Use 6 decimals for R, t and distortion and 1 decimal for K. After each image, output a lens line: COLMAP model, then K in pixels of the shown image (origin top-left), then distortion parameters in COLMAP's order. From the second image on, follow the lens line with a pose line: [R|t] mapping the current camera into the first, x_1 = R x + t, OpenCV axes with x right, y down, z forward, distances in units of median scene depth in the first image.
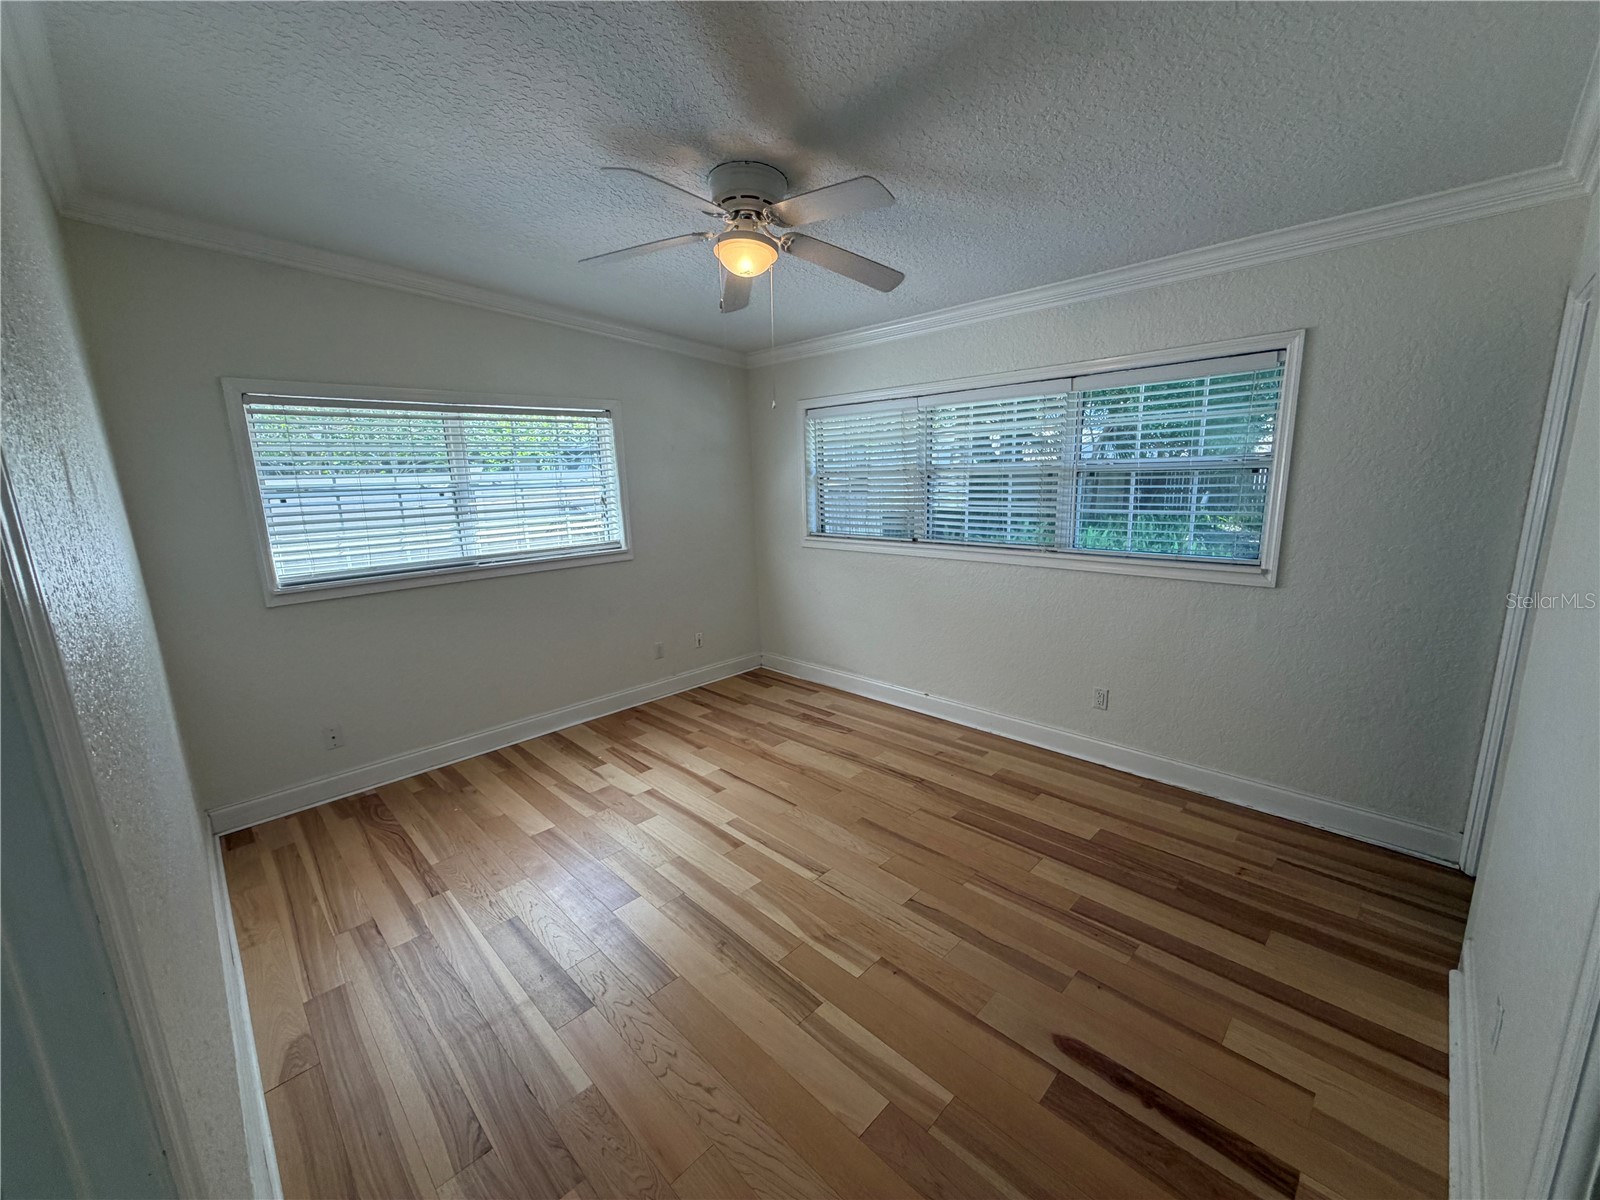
lens RADIAL K [[634.1, 0, 800.0], [0, 634.1, 600.0], [0, 0, 1]] dist [0.002357, 0.000099]
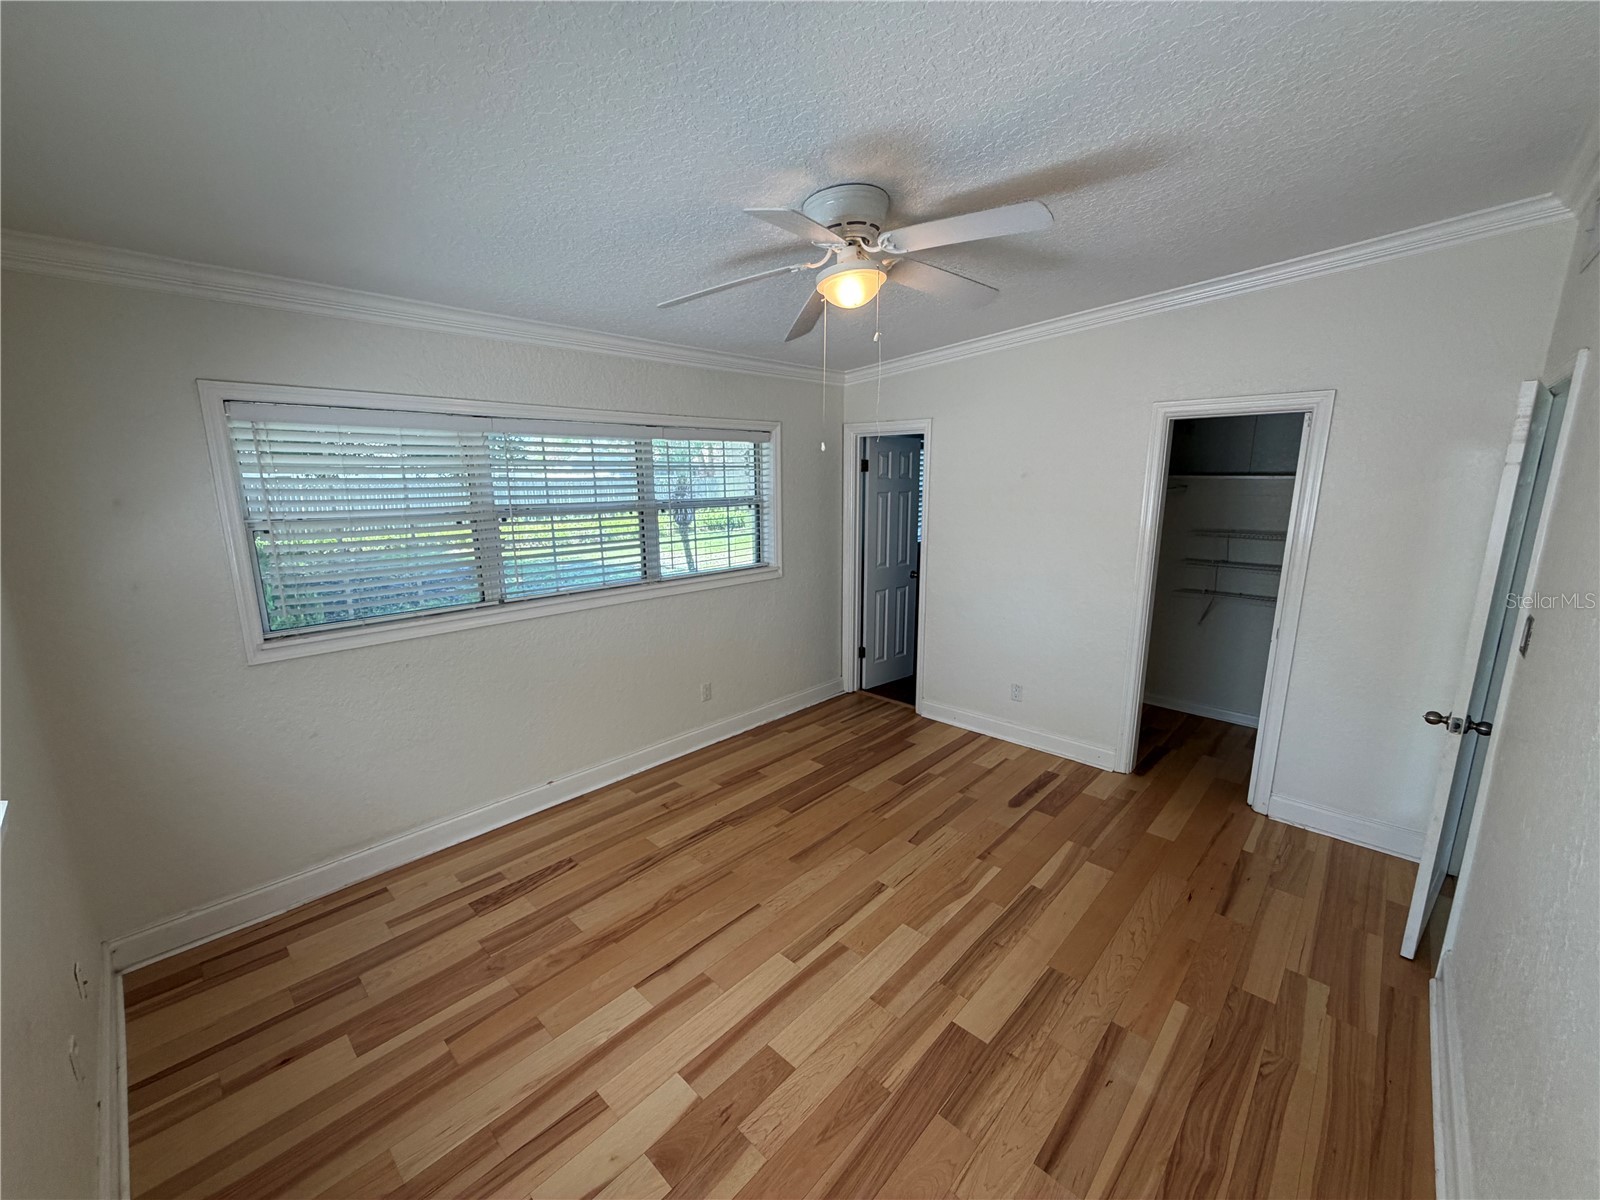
lens RADIAL K [[634.1, 0, 800.0], [0, 634.1, 600.0], [0, 0, 1]] dist [0.002357, 0.000099]
pose [[-0.020229, -0.166578, 0.985821, -0.697525], [0.204510, 0.964484, 0.167169, -0.181206], [-0.978655, 0.204992, 0.014556, 0.758814]]
